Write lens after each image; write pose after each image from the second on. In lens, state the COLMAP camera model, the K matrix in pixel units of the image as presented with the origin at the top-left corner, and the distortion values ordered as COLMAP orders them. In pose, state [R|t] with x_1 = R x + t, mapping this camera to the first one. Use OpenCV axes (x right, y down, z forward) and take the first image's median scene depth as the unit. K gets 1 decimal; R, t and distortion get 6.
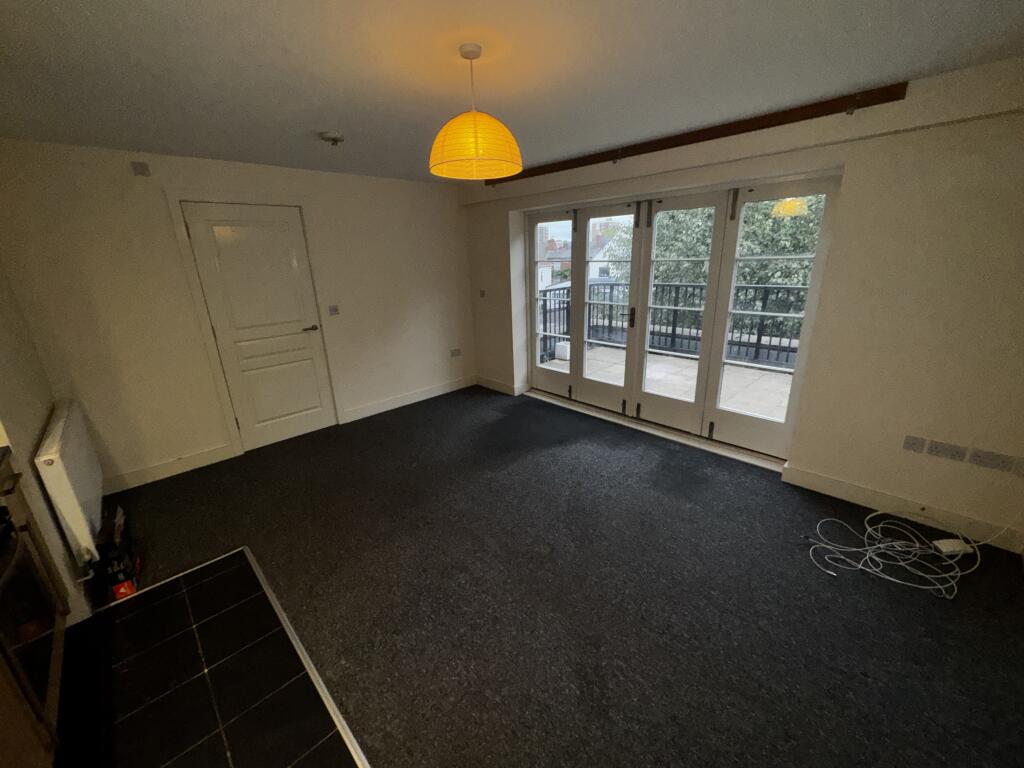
lens RADIAL K [[408.3, 0, 514.6], [0, 408.3, 384.8], [0, 0, 1]] dist [0.000300, 0.000199]
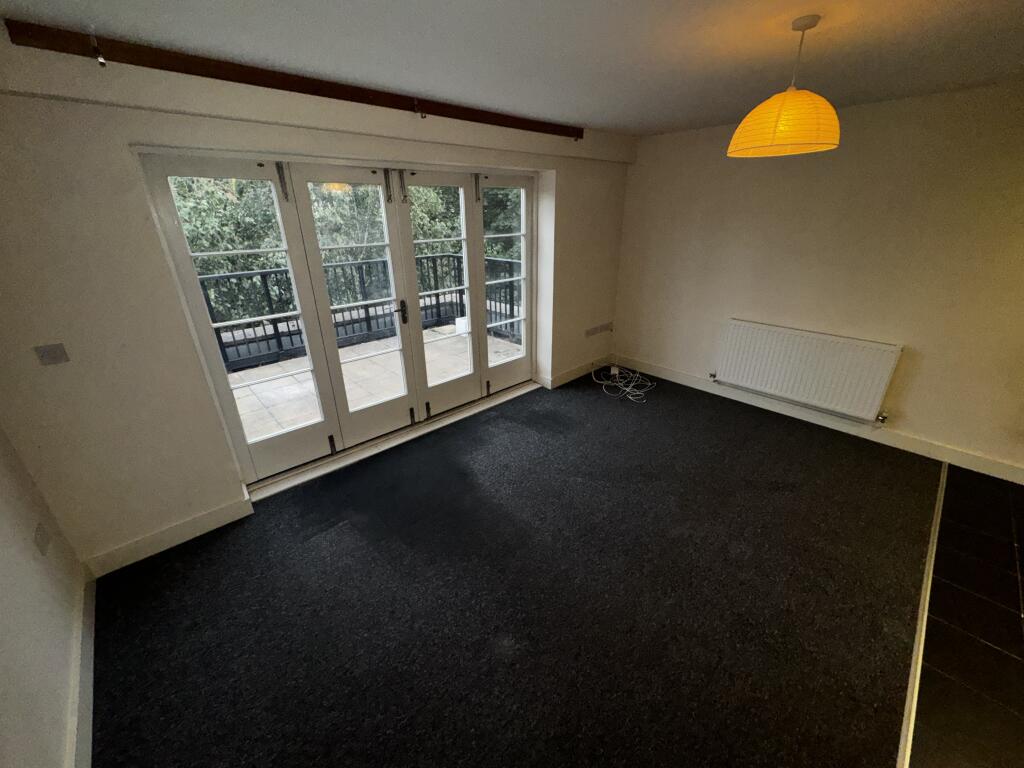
lens RADIAL K [[408.3, 0, 513.1], [0, 408.3, 380.3], [0, 0, 1]] dist [0.000300, 0.000199]
pose [[0.019482, -0.354772, 0.934750, -0.584164], [0.314572, 0.889621, 0.331088, -0.266017], [-0.949034, 0.287596, 0.128933, 0.777987]]
